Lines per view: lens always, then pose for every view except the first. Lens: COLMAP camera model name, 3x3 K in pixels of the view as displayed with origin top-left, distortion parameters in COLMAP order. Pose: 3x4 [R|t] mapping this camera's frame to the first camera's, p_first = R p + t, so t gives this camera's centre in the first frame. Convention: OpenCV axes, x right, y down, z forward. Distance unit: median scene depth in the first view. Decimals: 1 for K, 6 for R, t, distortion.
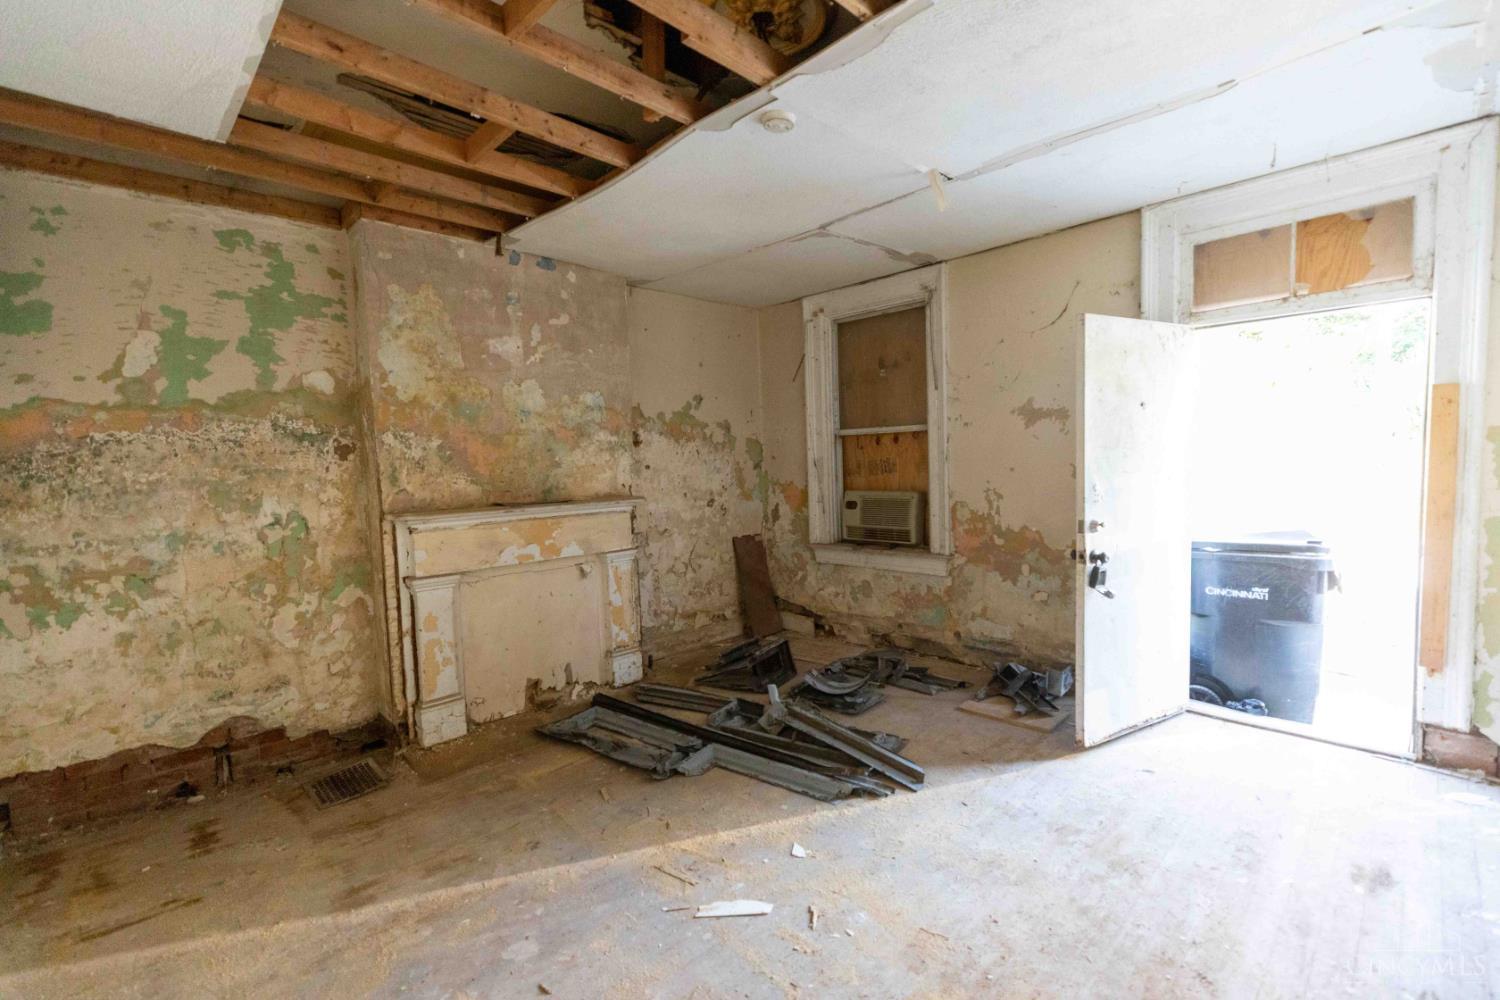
lens RADIAL K [[672.7, 0, 750.0], [0, 672.7, 500.0], [0, 0, 1]] dist [0.000634, 0.000048]
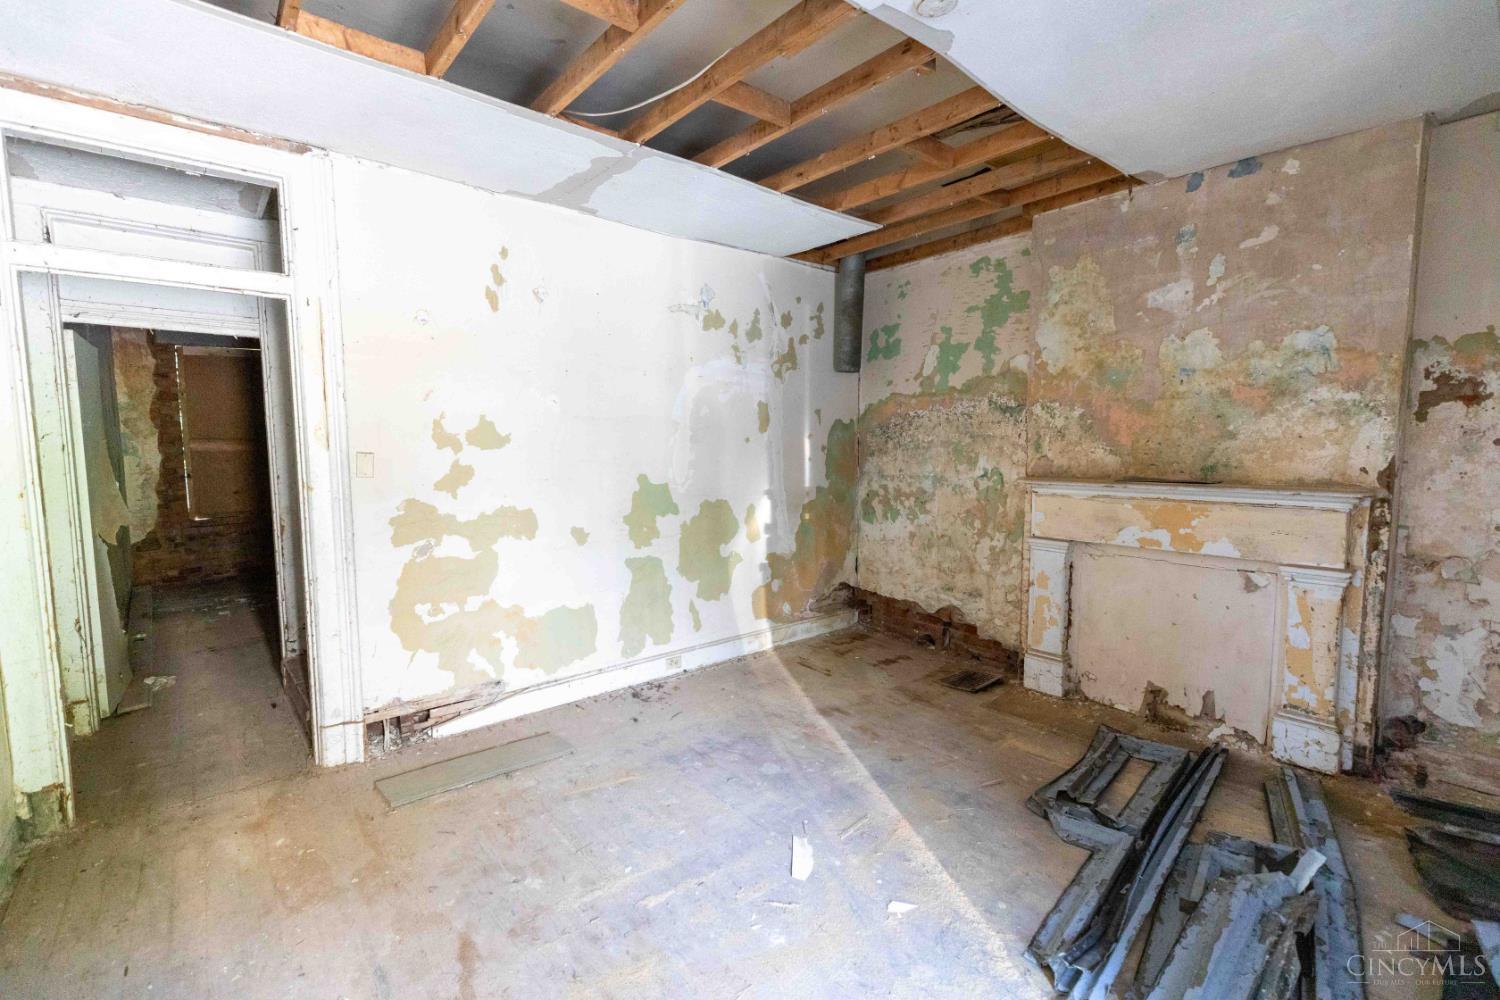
lens RADIAL K [[672.7, 0, 750.0], [0, 672.7, 500.0], [0, 0, 1]] dist [0.000634, 0.000048]
pose [[-0.098099, 0.118533, -0.988092, 0.638590], [-0.047945, 0.991165, 0.123662, -0.057699], [0.994021, 0.059505, -0.091550, 0.638407]]
